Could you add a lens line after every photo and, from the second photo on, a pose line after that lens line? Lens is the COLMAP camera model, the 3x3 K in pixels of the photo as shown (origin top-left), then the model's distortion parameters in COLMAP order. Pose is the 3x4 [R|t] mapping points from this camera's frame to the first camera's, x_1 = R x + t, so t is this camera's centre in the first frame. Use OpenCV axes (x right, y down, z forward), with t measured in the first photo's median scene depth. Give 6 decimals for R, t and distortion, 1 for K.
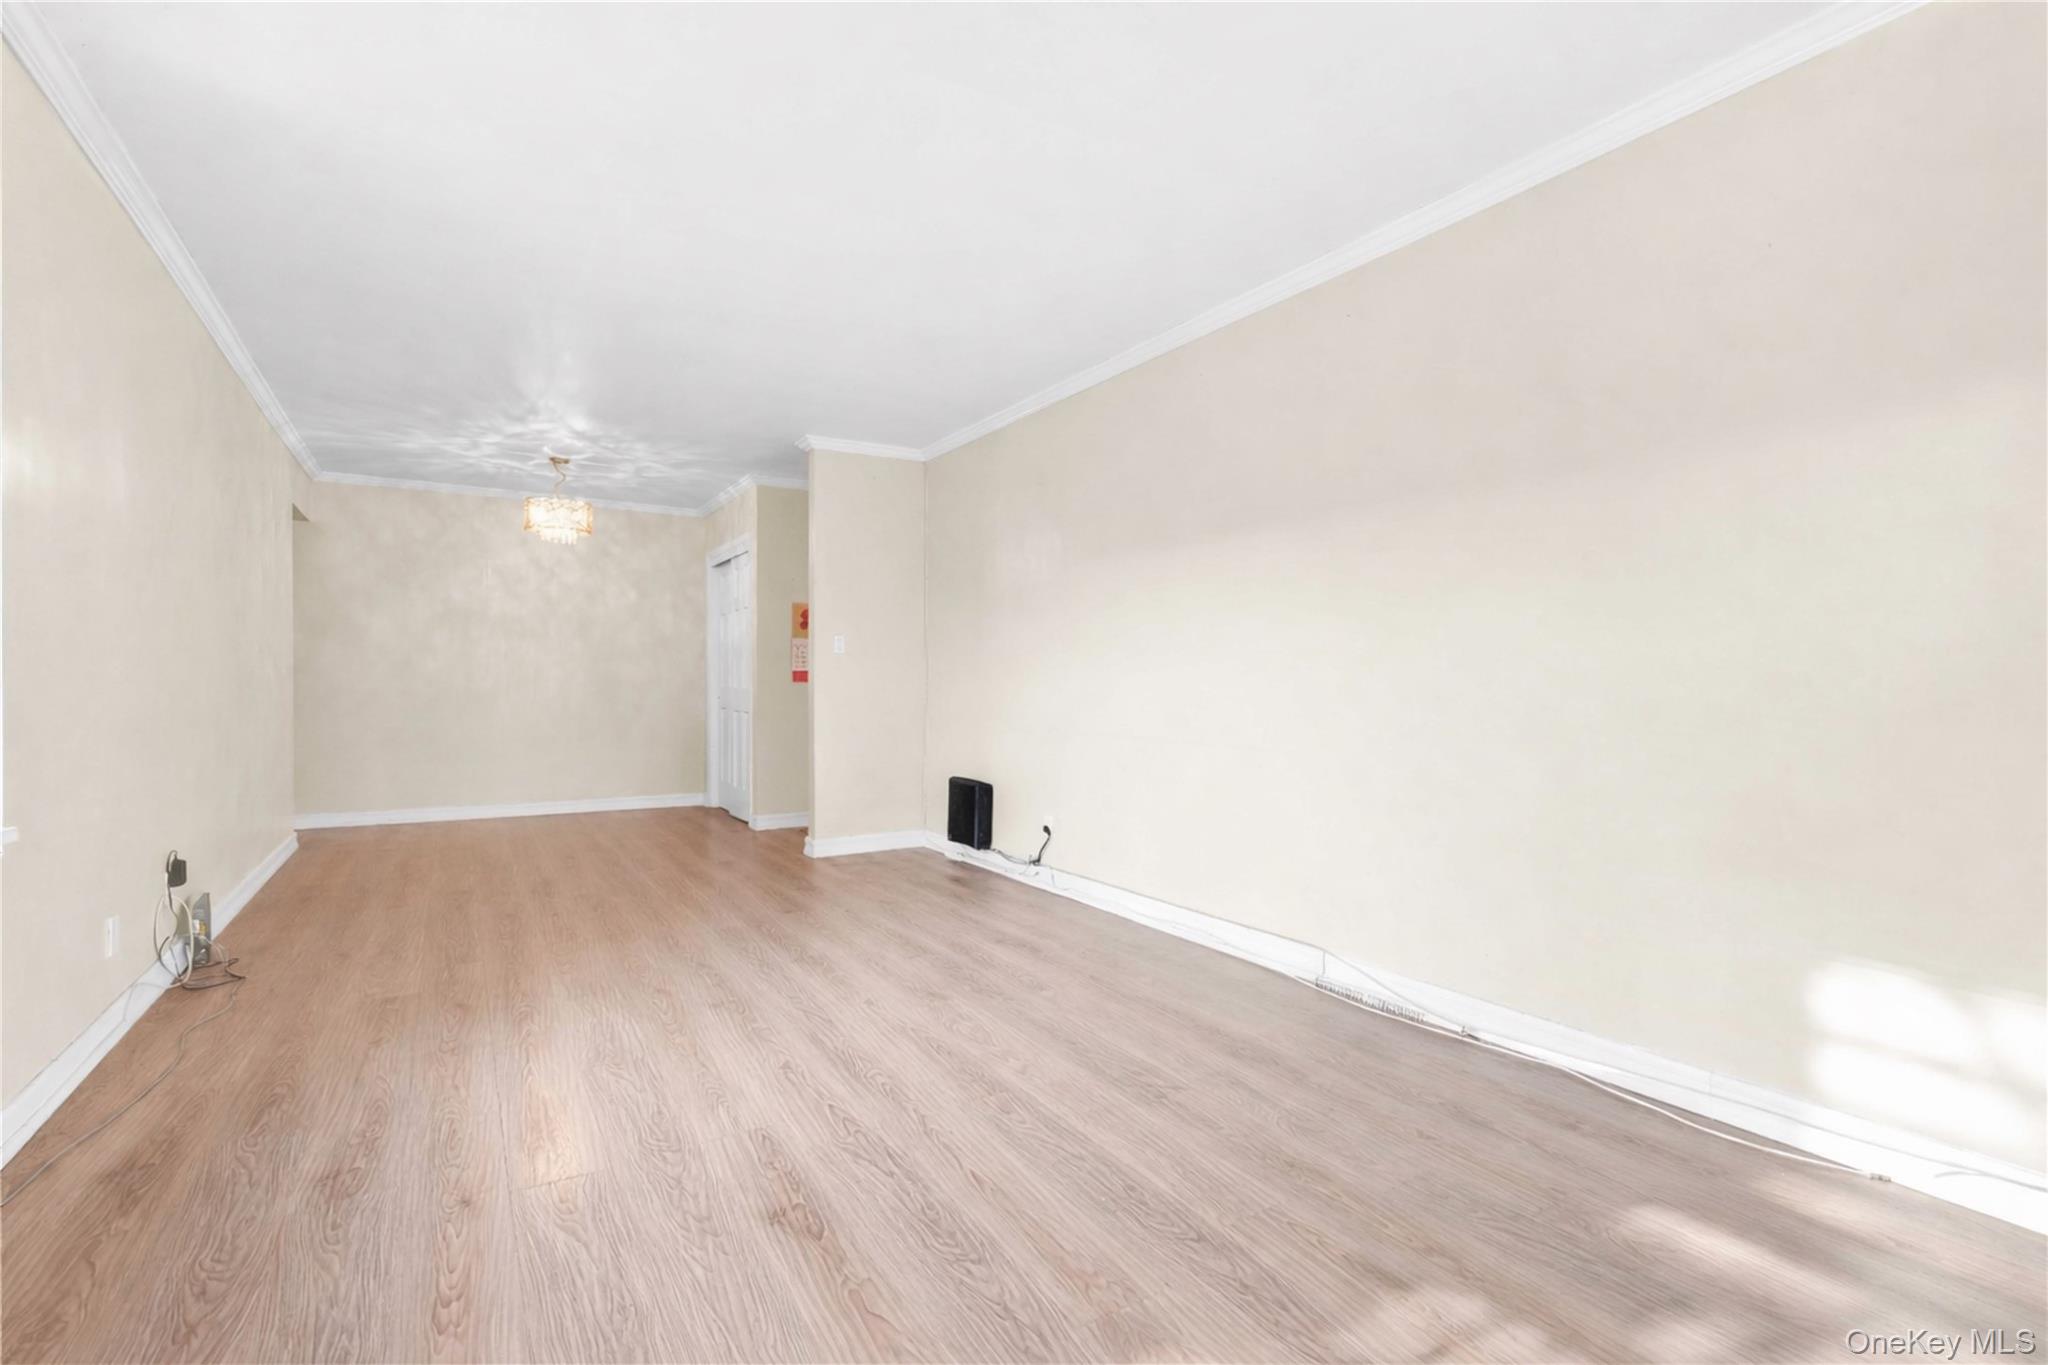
lens RADIAL K [[889.3, 0, 1014.3], [0, 889.3, 688.8], [0, 0, 1]] dist [-0.041474, 0.014561]
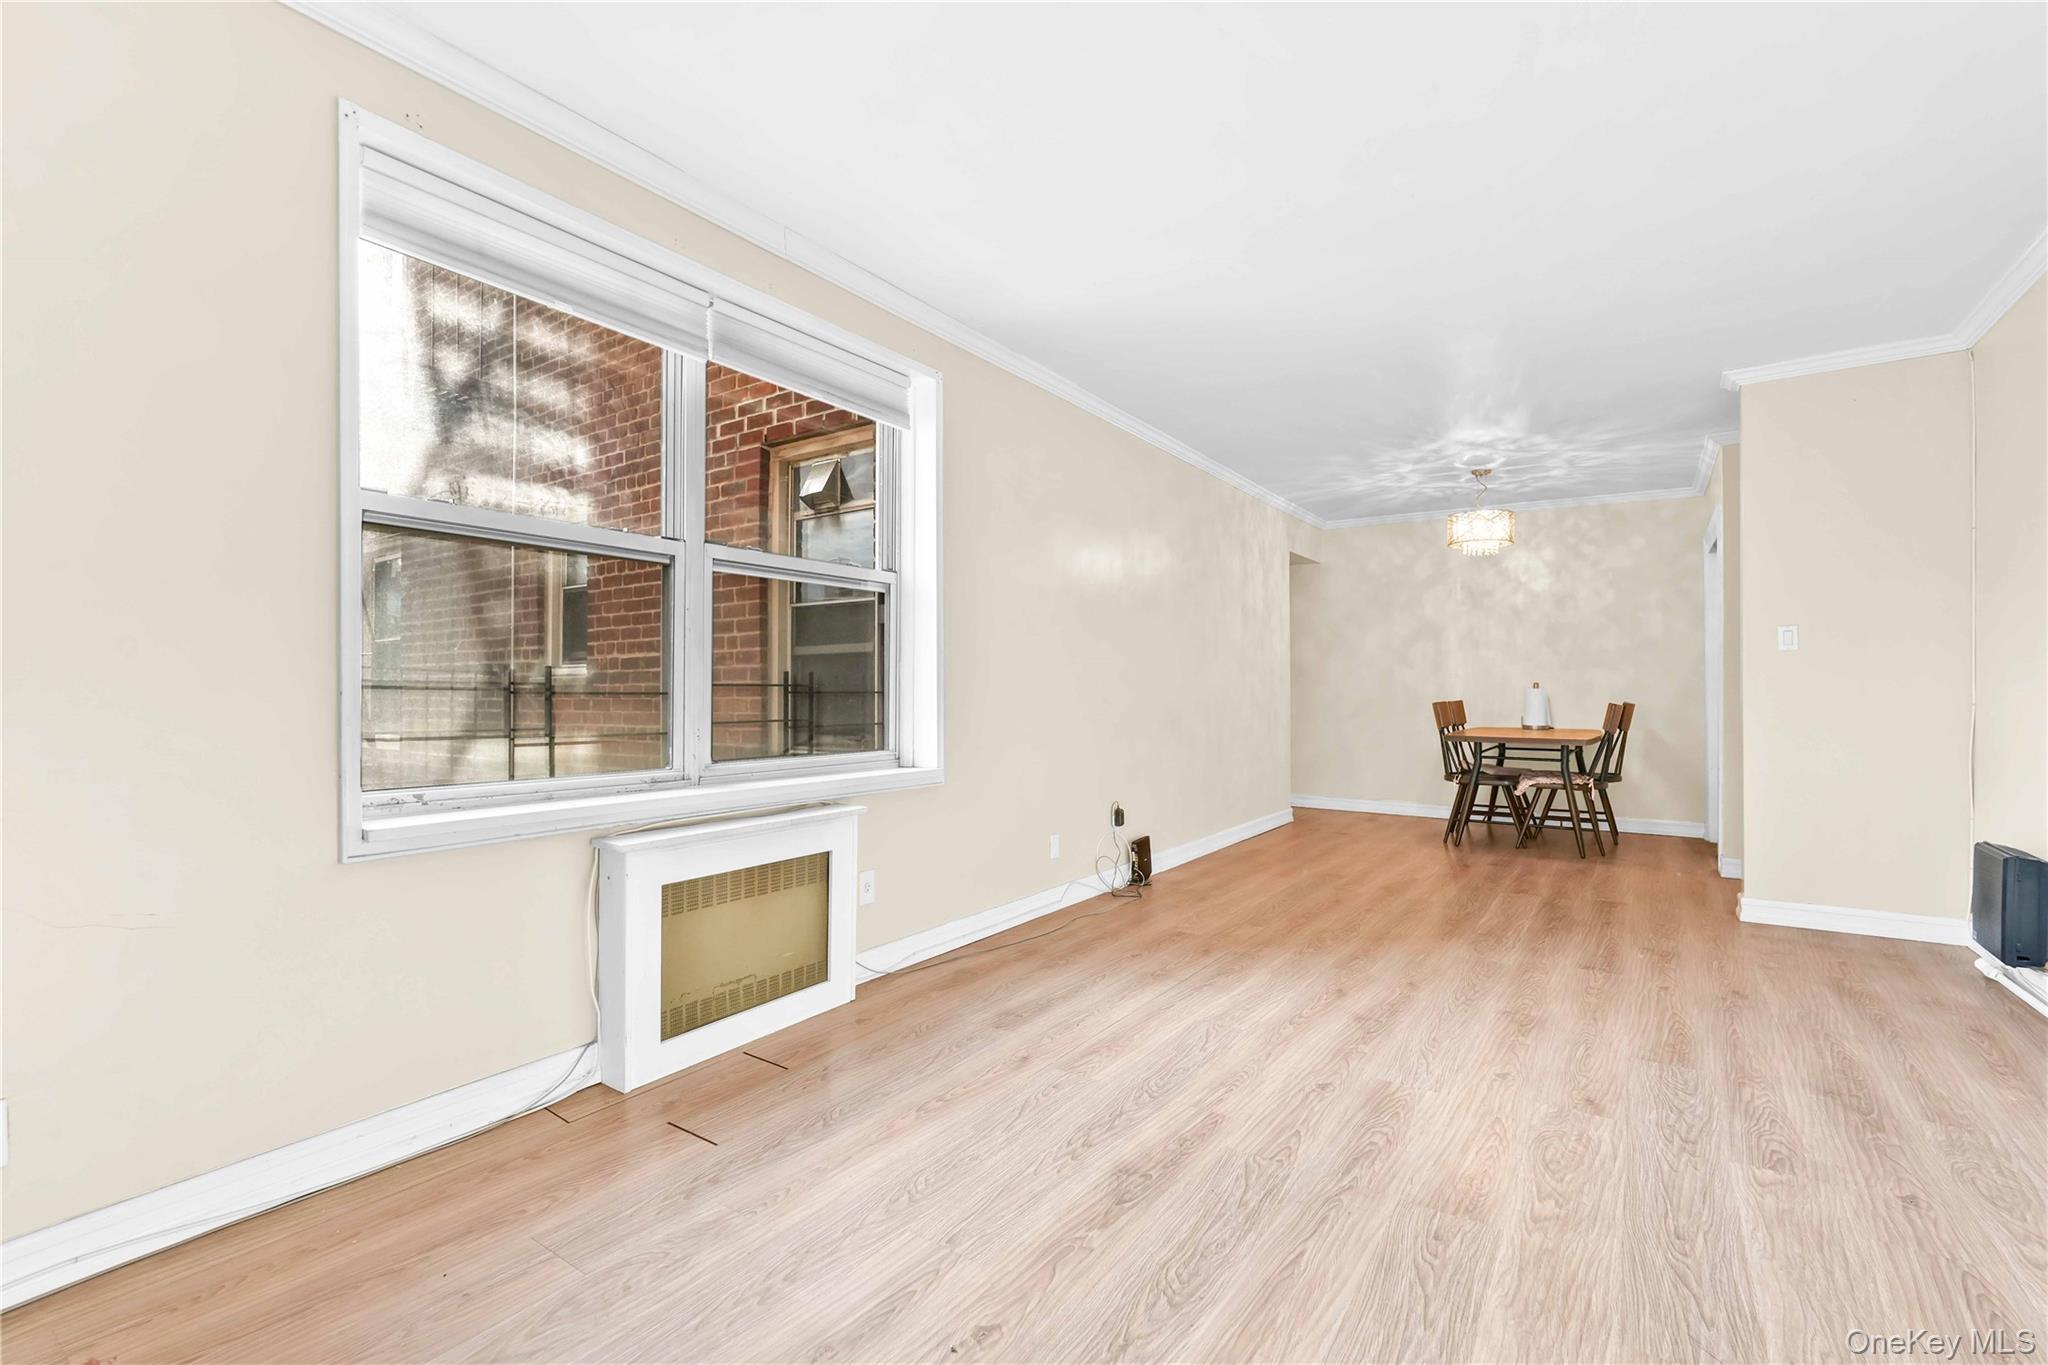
lens RADIAL K [[888.1, 0, 1024.0], [0, 888.1, 682.5], [0, 0, 1]] dist [-0.034854, 0.007482]
pose [[0.385408, -0.010070, -0.922691, 0.223330], [-0.010255, 0.999832, -0.015195, 0.002052], [0.922689, 0.015318, 0.385240, 0.142546]]
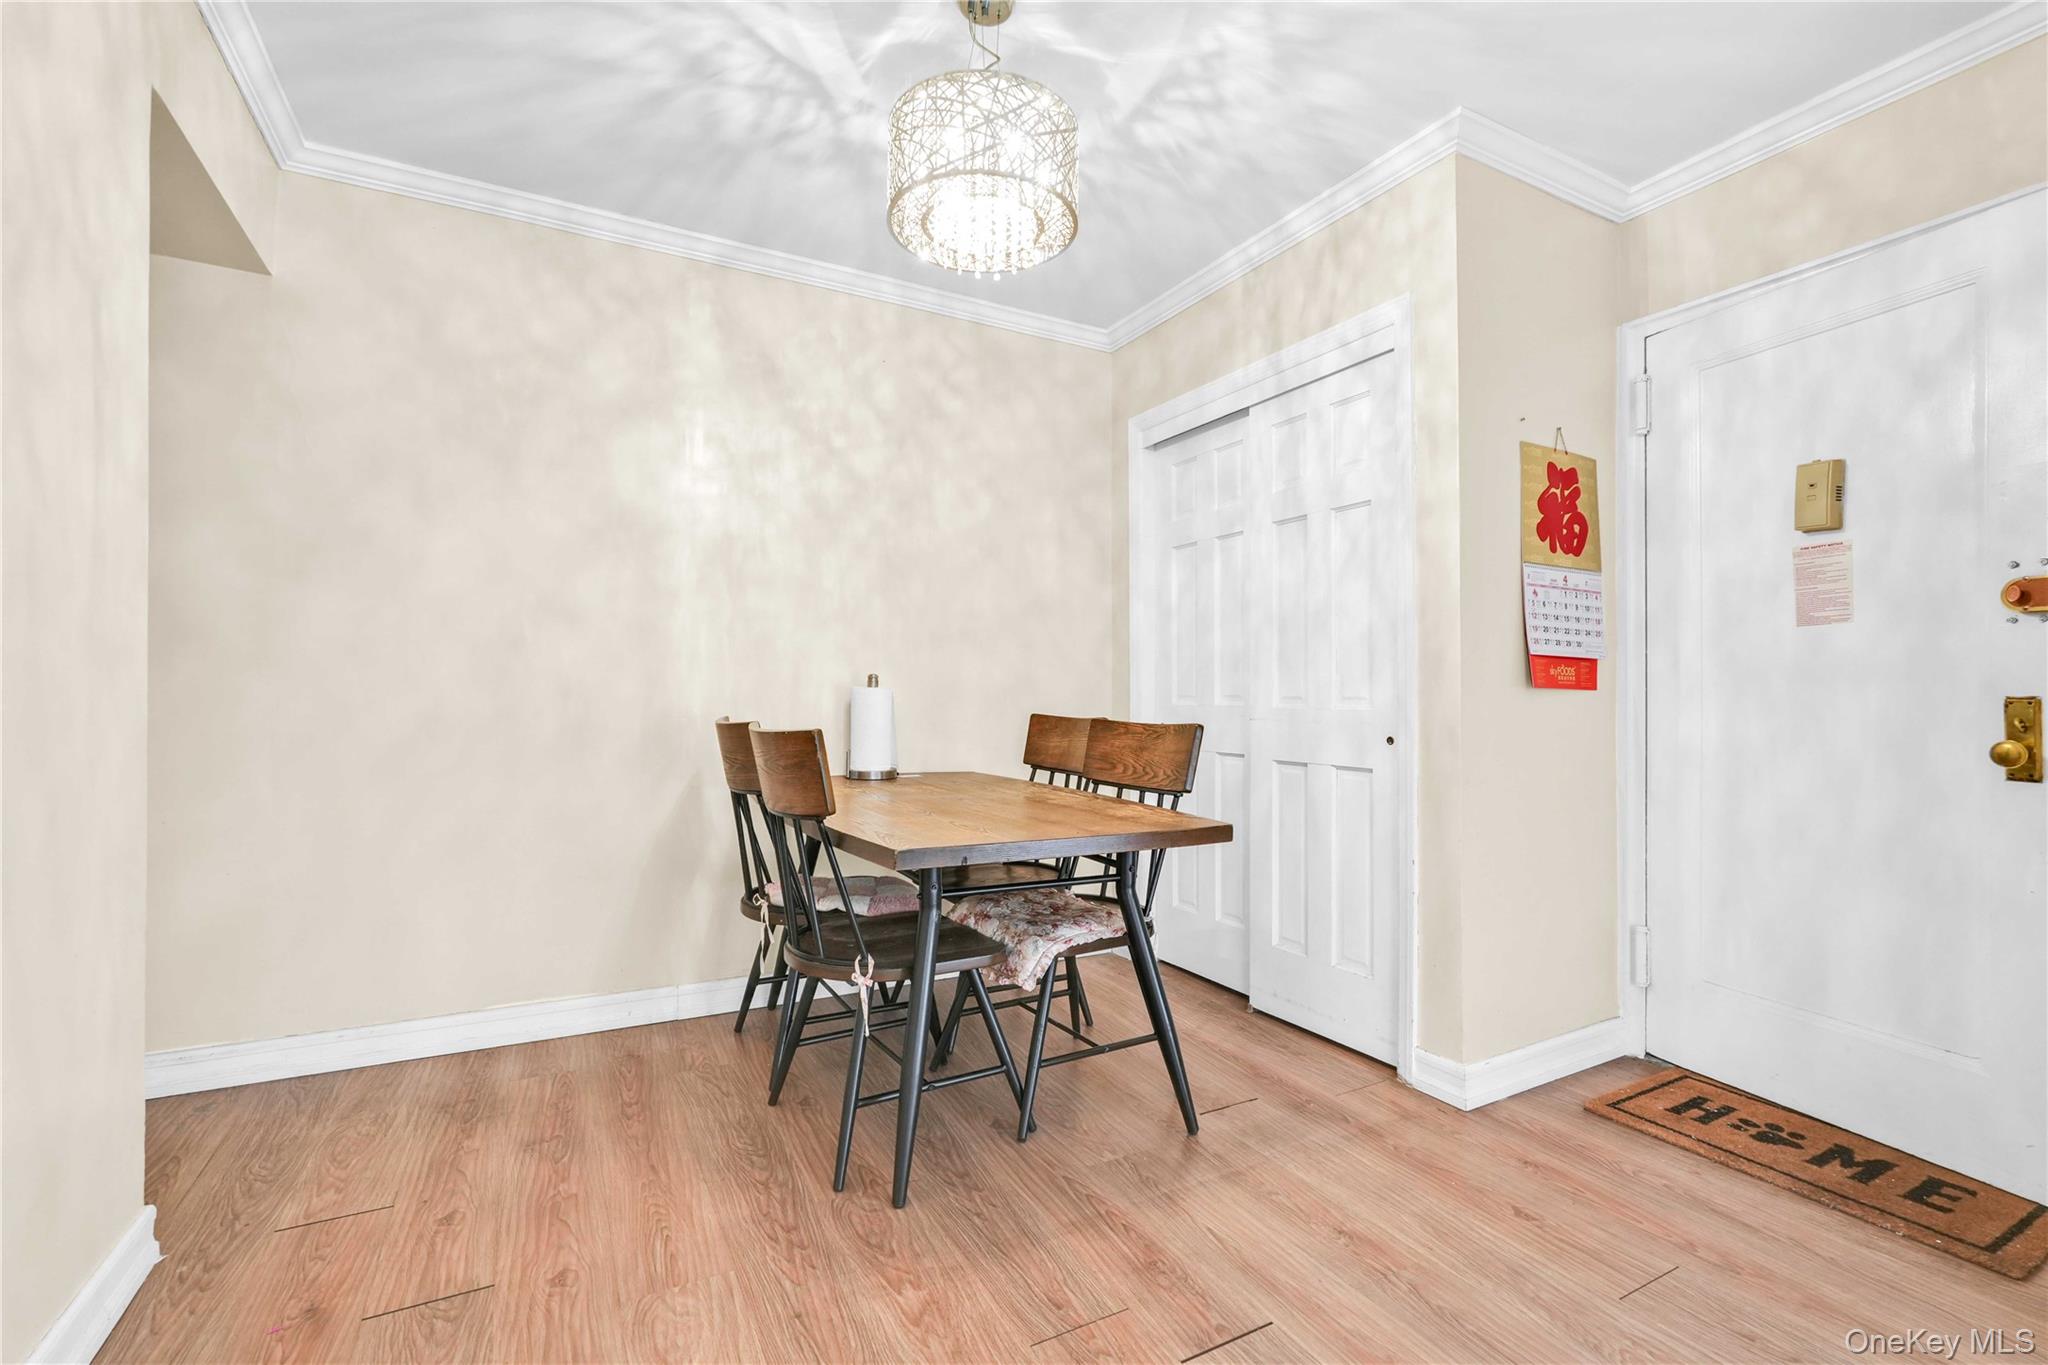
lens RADIAL K [[888.1, 0, 1024.0], [0, 888.1, 682.5], [0, 0, 1]] dist [-0.034854, 0.007482]
pose [[0.996835, -0.008879, -0.078995, -0.519613], [0.007223, 0.999749, -0.021214, -0.006301], [0.079163, 0.020577, 0.996649, 0.750307]]
